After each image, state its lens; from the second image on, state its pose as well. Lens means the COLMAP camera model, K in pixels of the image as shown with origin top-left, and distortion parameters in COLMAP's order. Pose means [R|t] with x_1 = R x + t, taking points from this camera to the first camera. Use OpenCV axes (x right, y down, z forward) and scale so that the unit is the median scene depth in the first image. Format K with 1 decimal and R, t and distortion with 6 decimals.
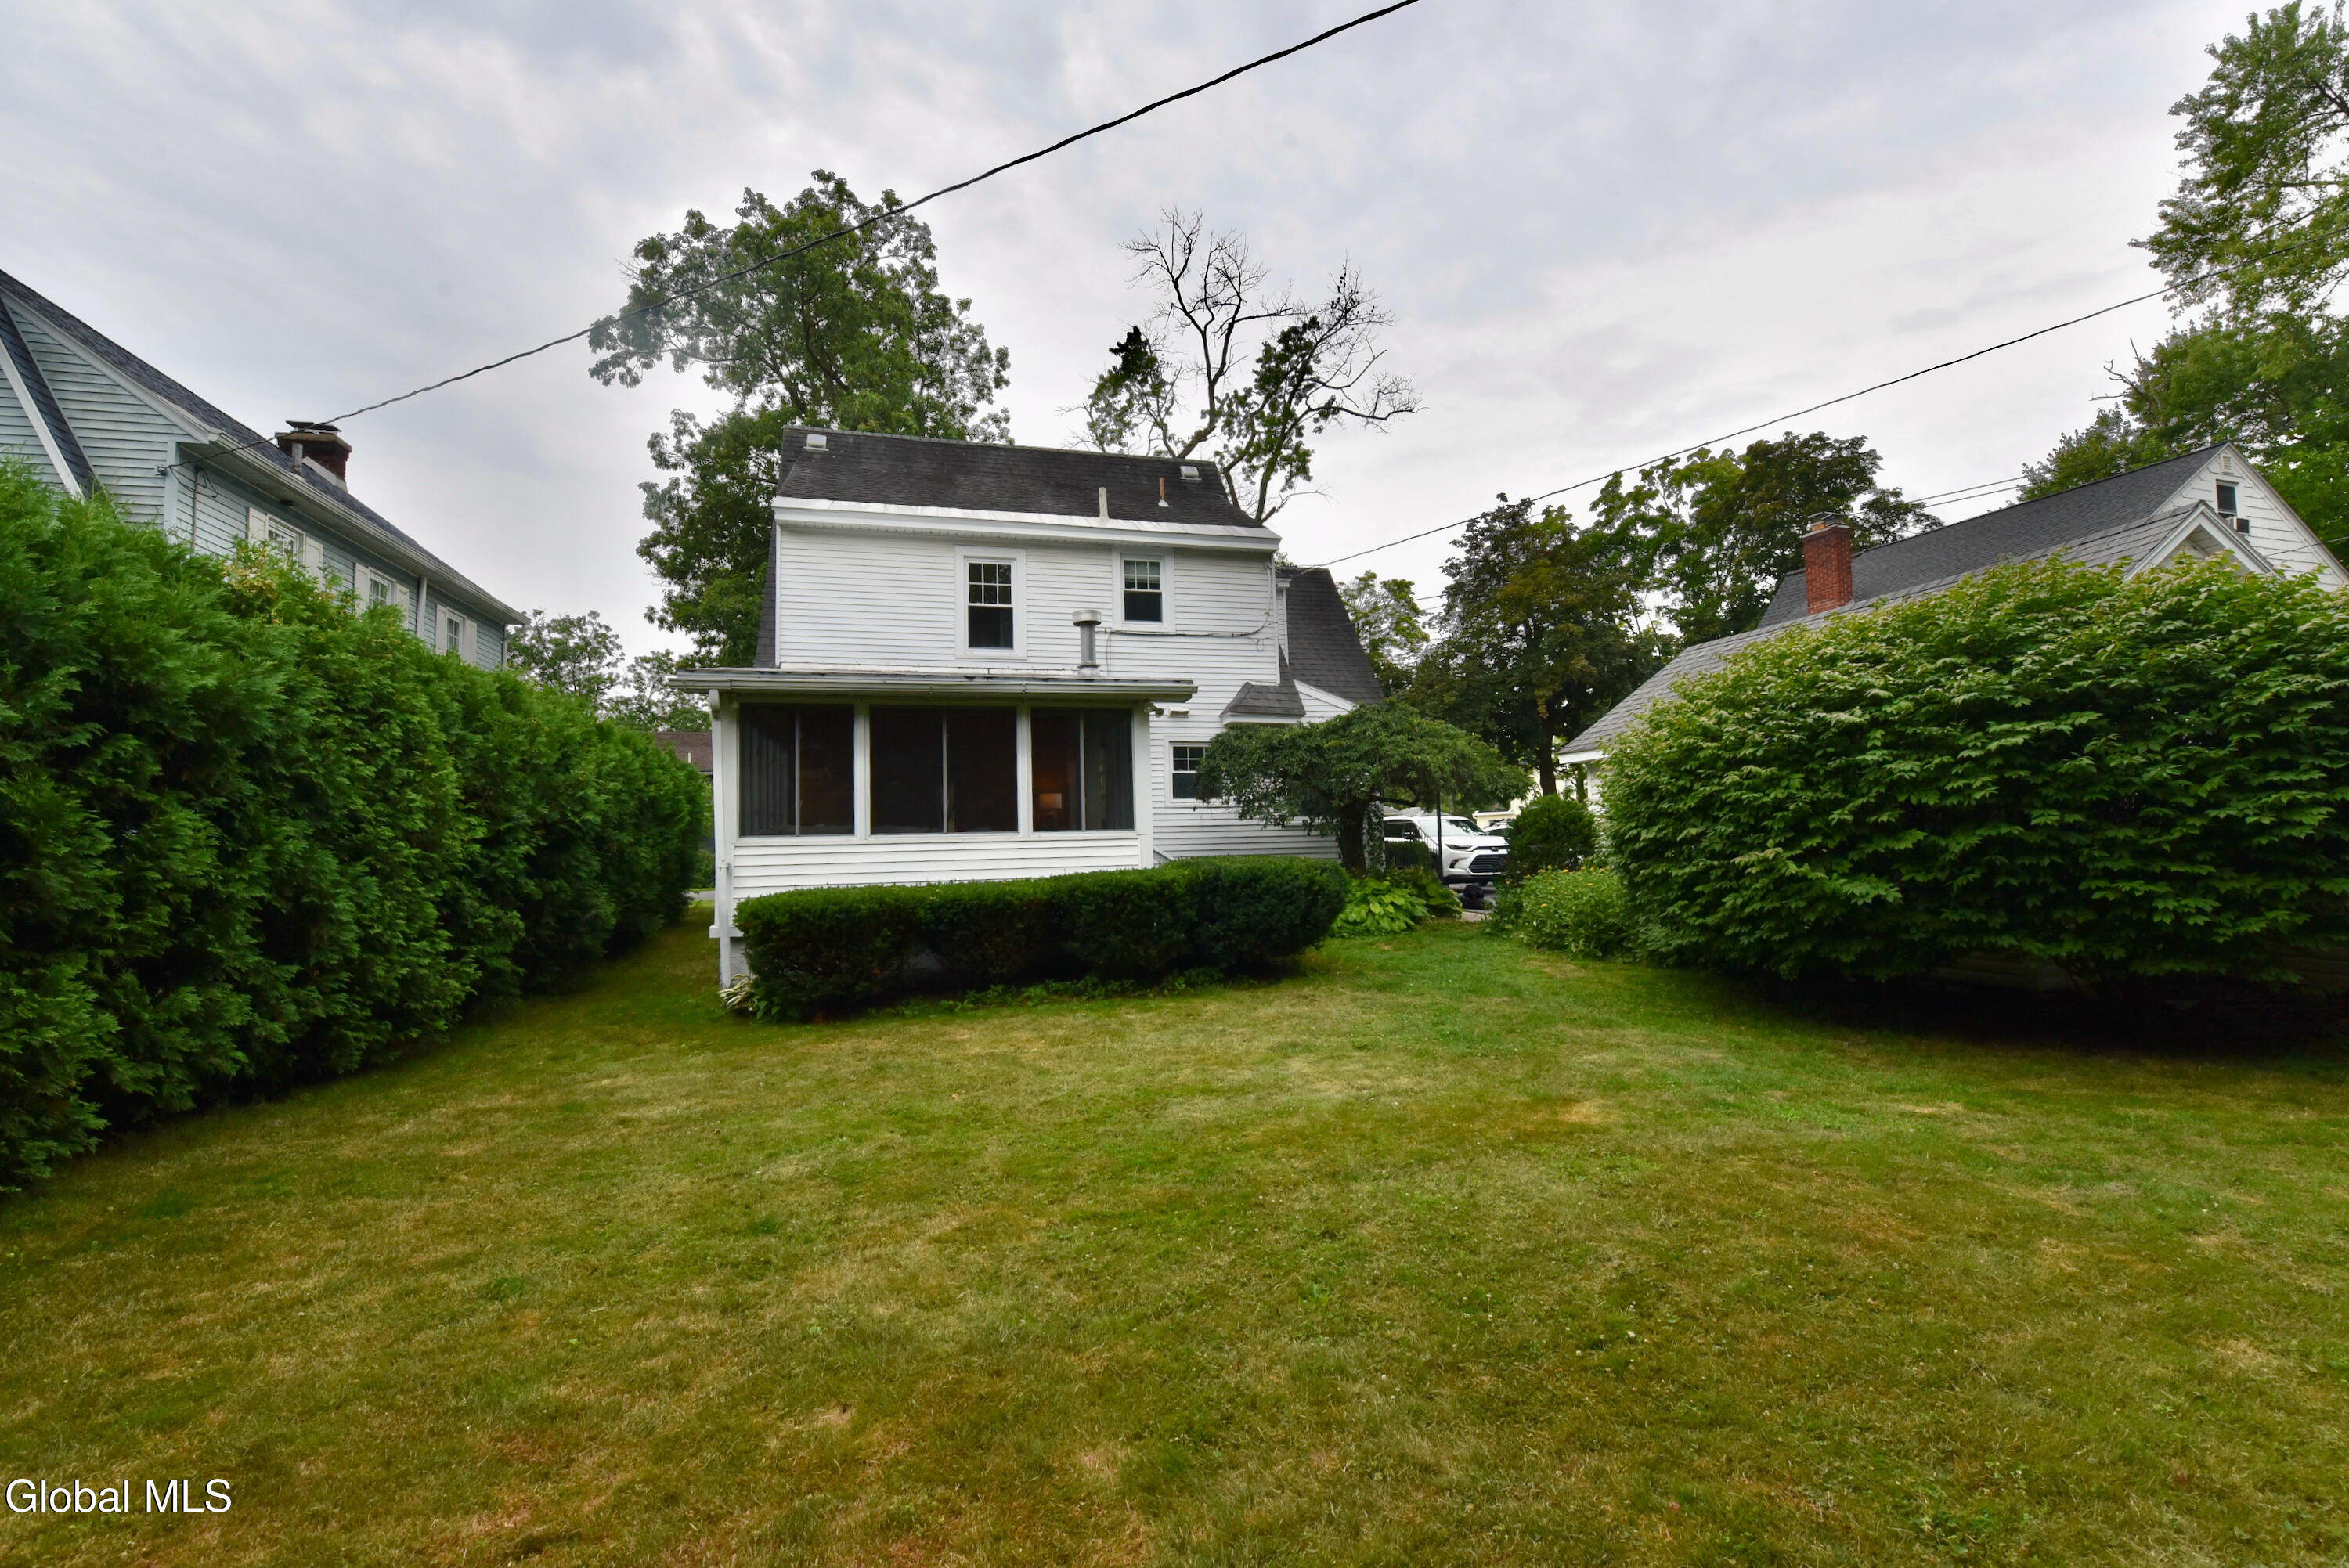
lens RADIAL K [[989.8, 0, 1173.5], [0, 989.8, 769.7], [0, 0, 1]] dist [-0.016464, -0.004459]
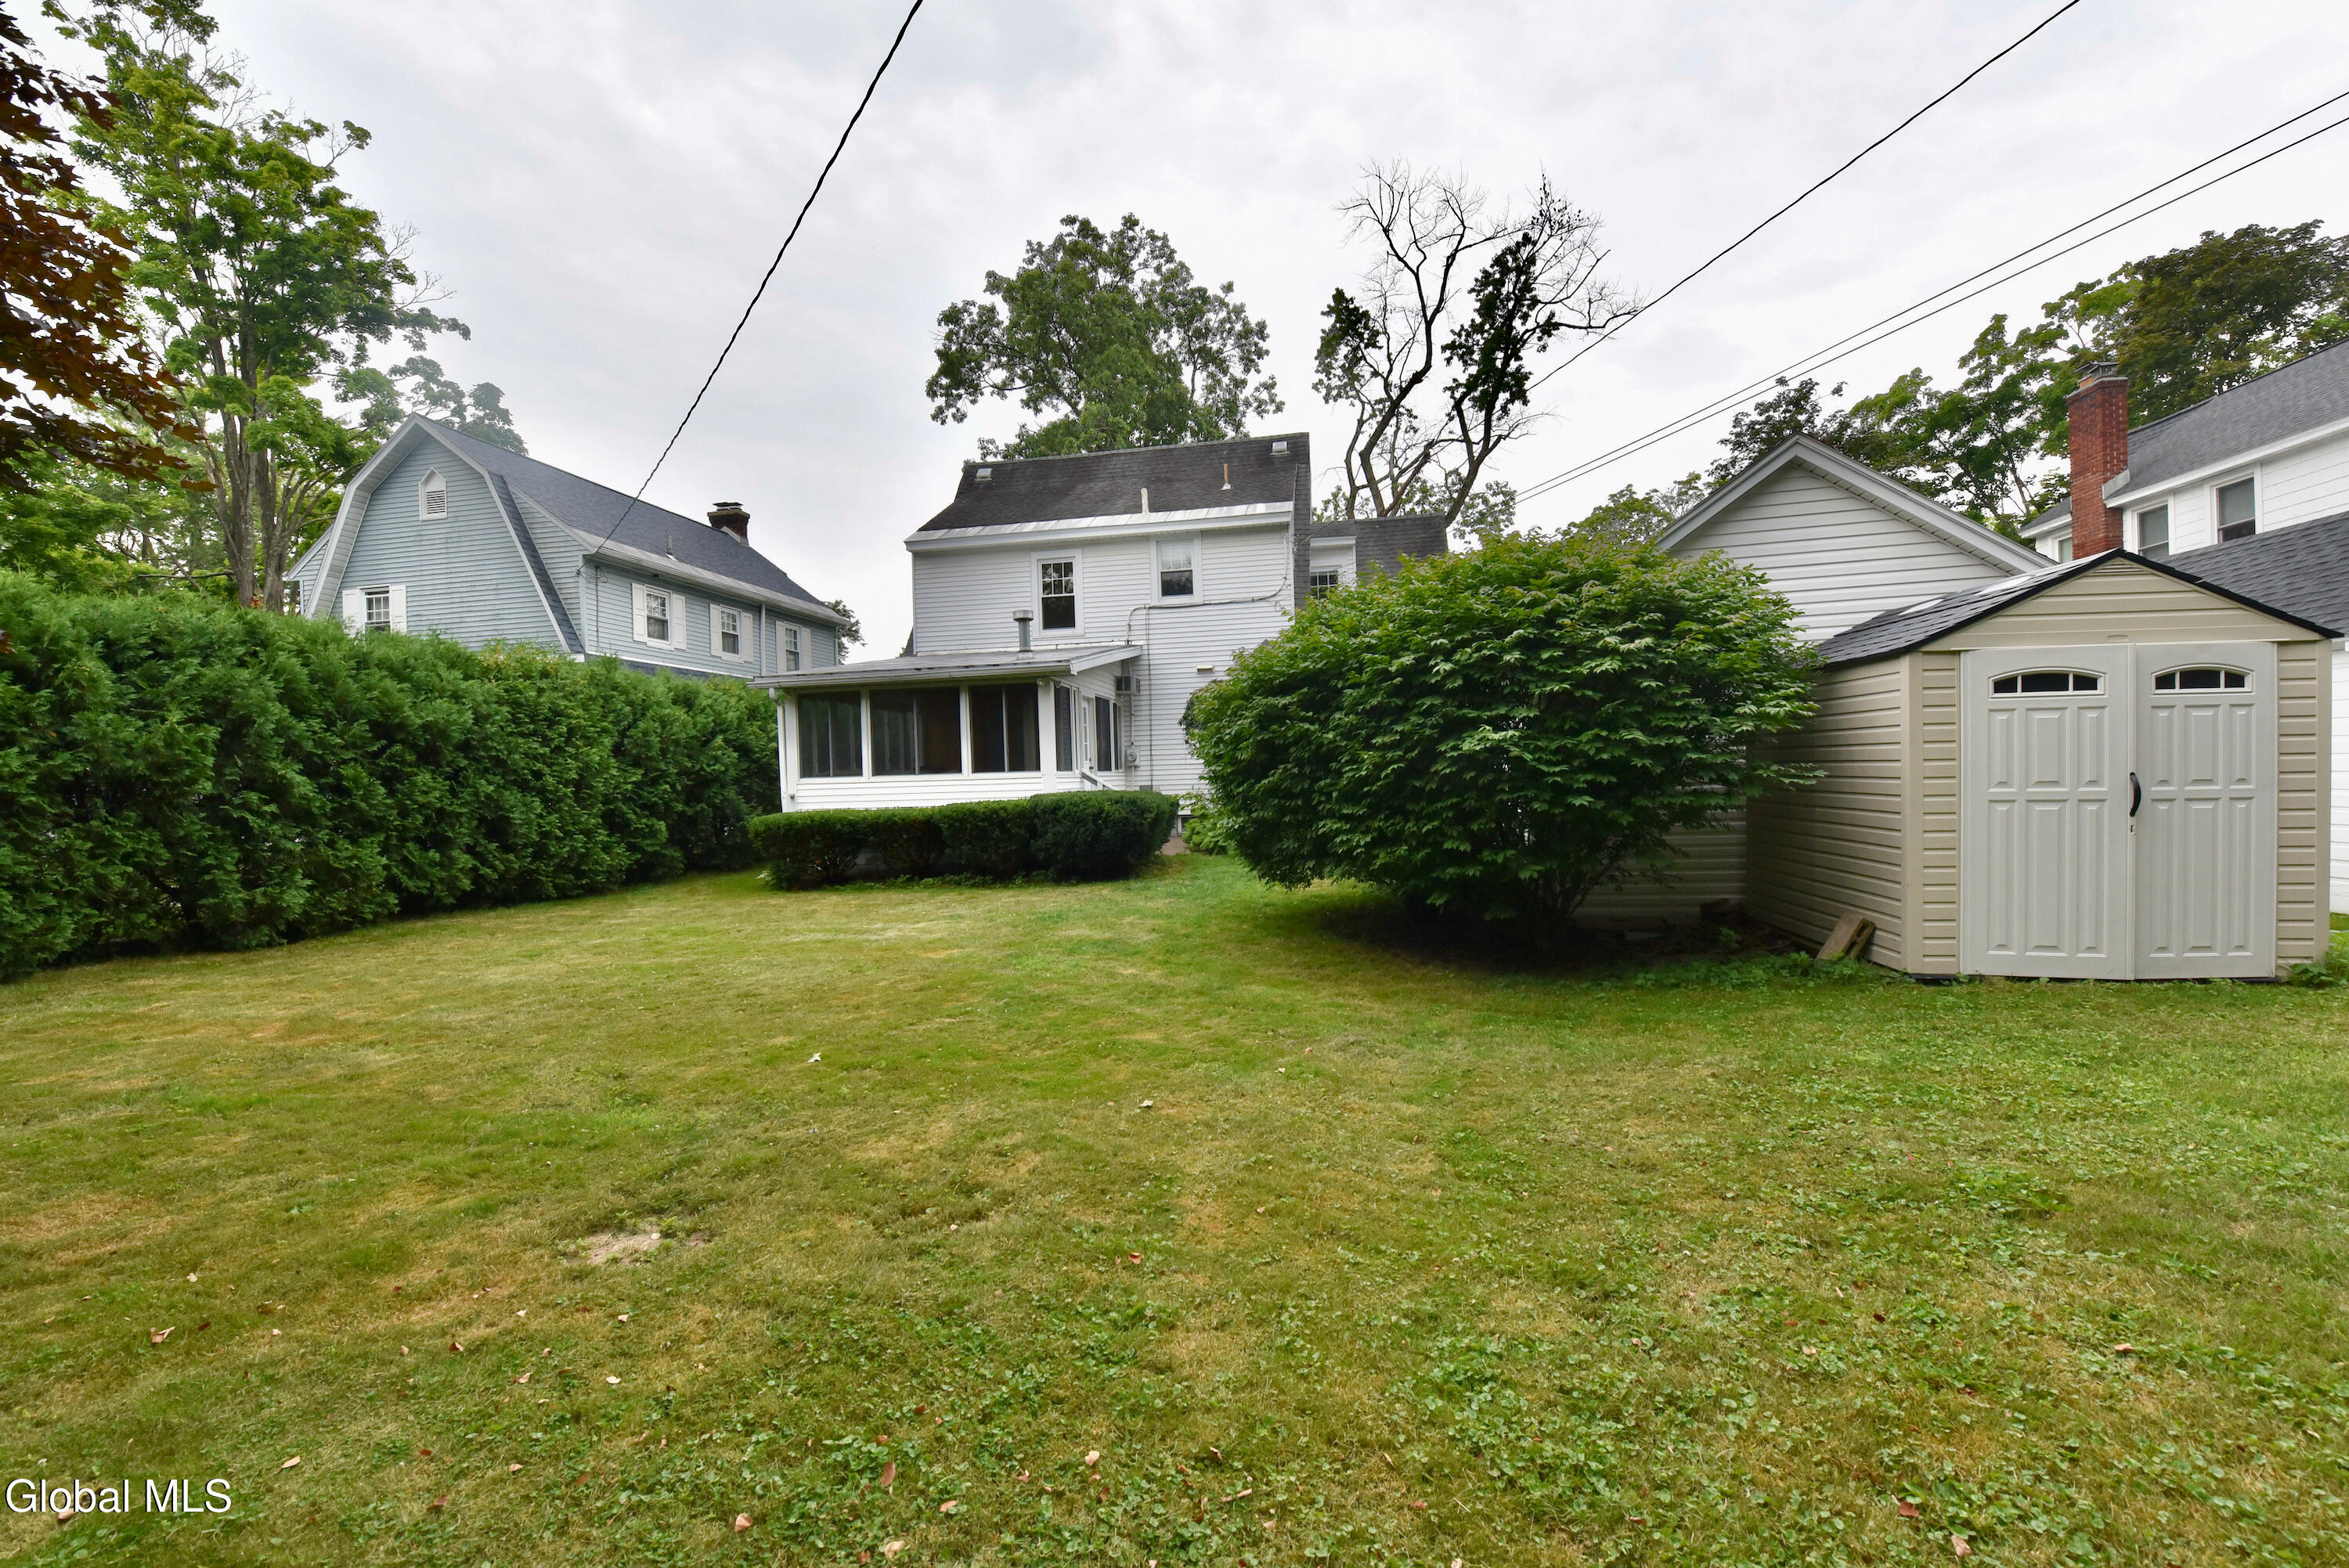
lens RADIAL K [[963.7, 0, 1171.5], [0, 963.7, 773.6], [0, 0, 1]] dist [-0.016503, -0.004052]
pose [[0.893961, -0.002817, -0.448135, 0.255097], [0.038678, 0.996734, 0.070893, -0.008371], [0.446472, -0.080708, 0.891151, -0.038911]]
